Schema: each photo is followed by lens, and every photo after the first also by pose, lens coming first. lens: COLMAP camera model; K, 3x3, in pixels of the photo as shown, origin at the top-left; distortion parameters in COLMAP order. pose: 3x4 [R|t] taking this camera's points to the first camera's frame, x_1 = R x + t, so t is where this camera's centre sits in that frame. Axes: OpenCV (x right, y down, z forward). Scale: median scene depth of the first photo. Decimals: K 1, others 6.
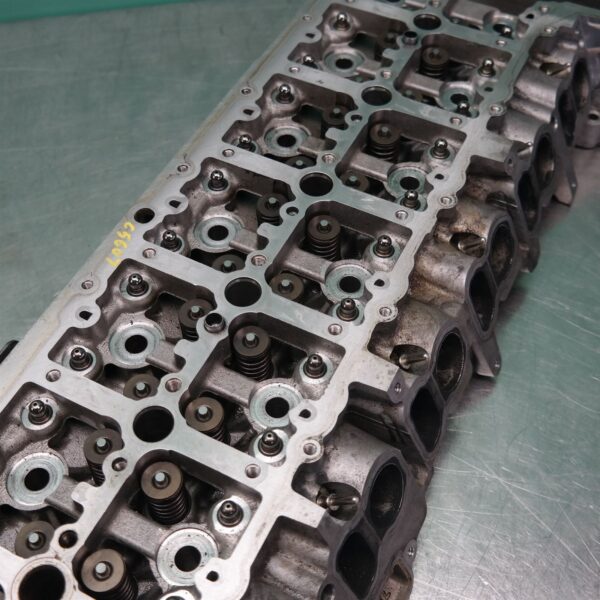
lens RADIAL K [[833.6, 0, 300.0], [0, 833.6, 300.0], [0, 0, 1]] dist [-0.072580, 0.134609]
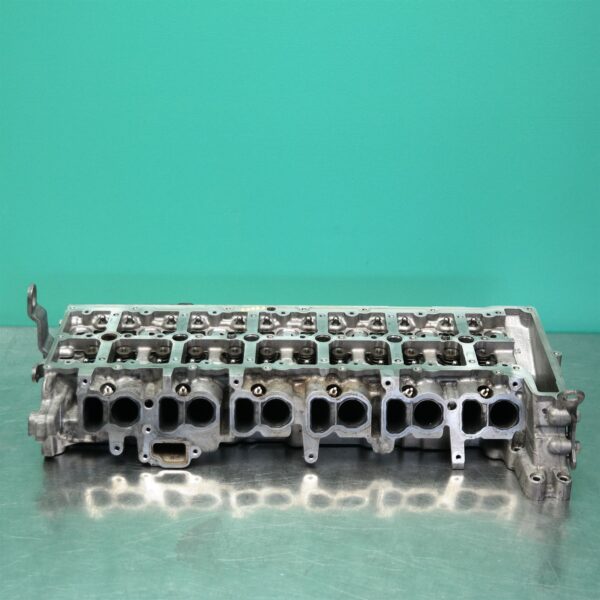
lens RADIAL K [[1155.0, 0, 300.0], [0, 1155.0, 300.0], [0, 0, 1]] dist [-0.004229, -0.028822]
pose [[0.450539, 0.419770, -0.787914, 2.177682], [-0.728891, 0.682564, -0.053145, -0.007568], [0.515493, 0.598247, 0.613488, -0.844030]]
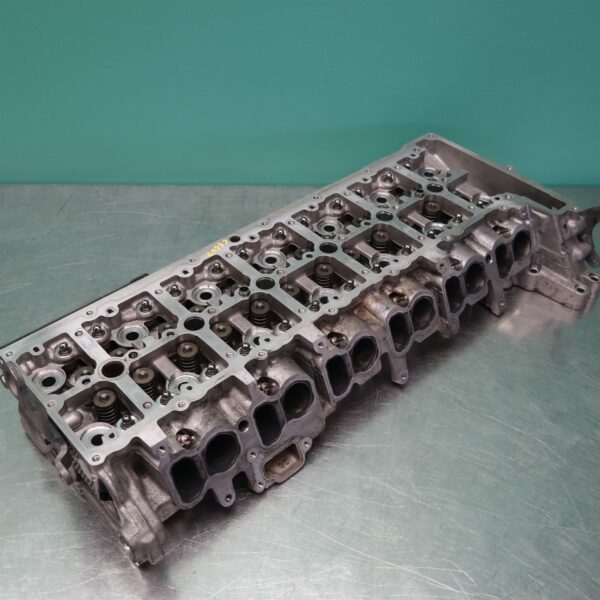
lens RADIAL K [[716.1, 0, 300.0], [0, 716.1, 300.0], [0, 0, 1]] dist [-0.012667, -0.016509]
pose [[0.934285, 0.258353, -0.245692, 0.364871], [-0.302994, 0.938552, -0.165270, 0.238724], [0.187897, 0.228852, 0.955155, -0.465267]]
